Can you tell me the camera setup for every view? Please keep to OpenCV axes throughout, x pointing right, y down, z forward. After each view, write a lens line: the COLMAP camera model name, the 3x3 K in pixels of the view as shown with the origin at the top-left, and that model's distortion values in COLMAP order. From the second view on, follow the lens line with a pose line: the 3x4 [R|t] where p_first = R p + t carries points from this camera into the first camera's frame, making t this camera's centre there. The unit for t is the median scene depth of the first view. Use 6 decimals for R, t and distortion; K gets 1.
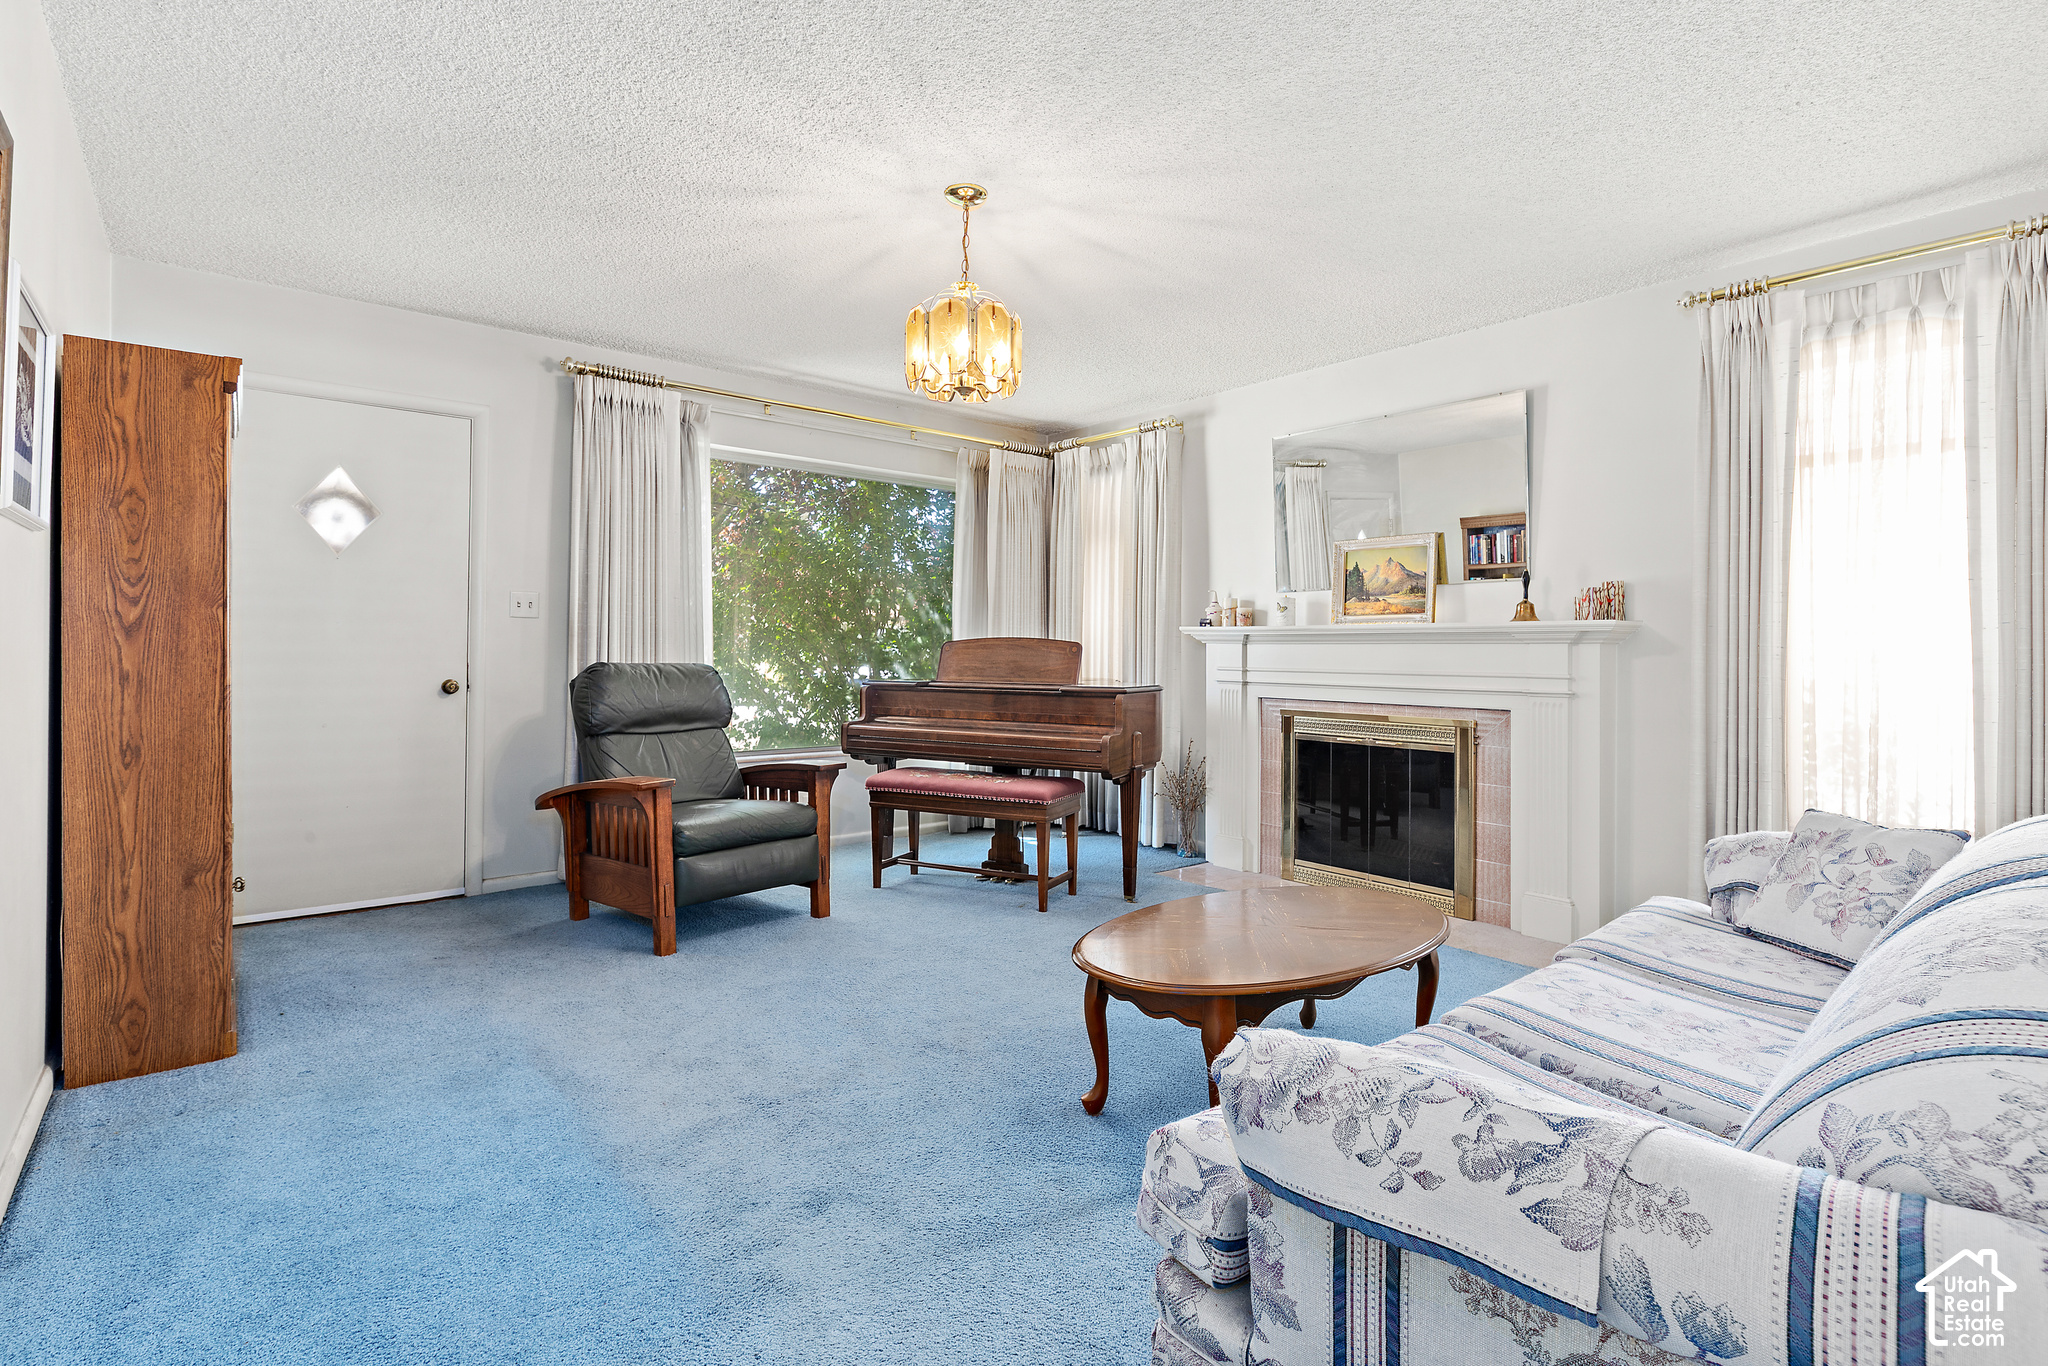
lens RADIAL K [[986.0, 0, 1026.9], [0, 986.0, 648.1], [0, 0, 1]] dist [0.000500, 0.000104]
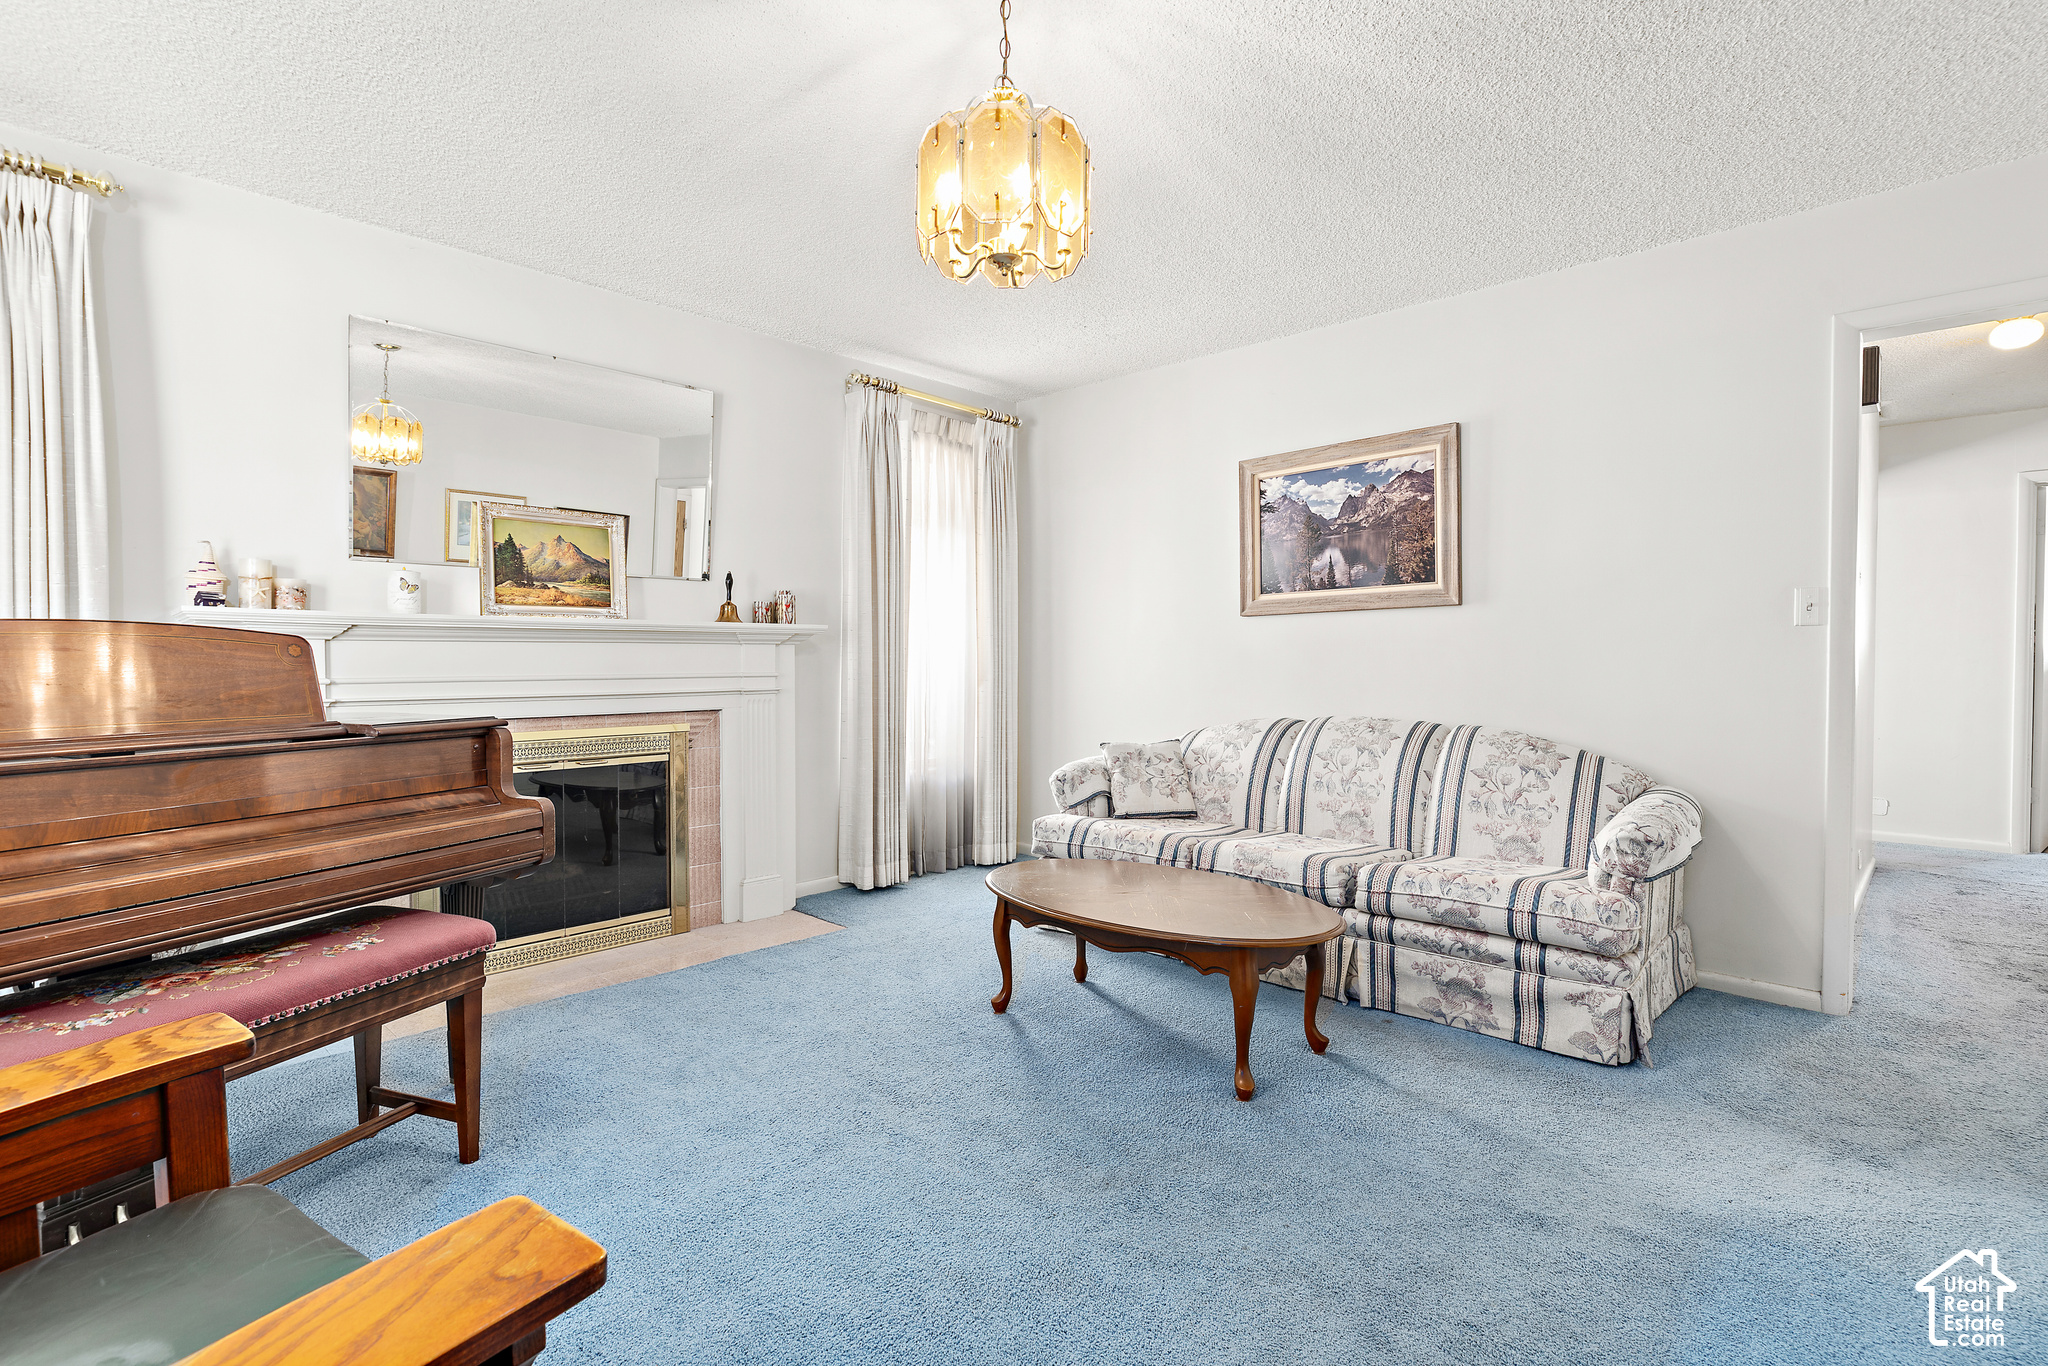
lens RADIAL K [[969.2, 0, 1024.0], [0, 969.2, 683.0], [0, 0, 1]] dist [-0.000797, -0.000252]
pose [[-0.123815, -0.034515, 0.991705, -0.485658], [-0.004963, 0.999404, 0.034163, 0.000083], [-0.992293, -0.000692, -0.123912, 0.740595]]
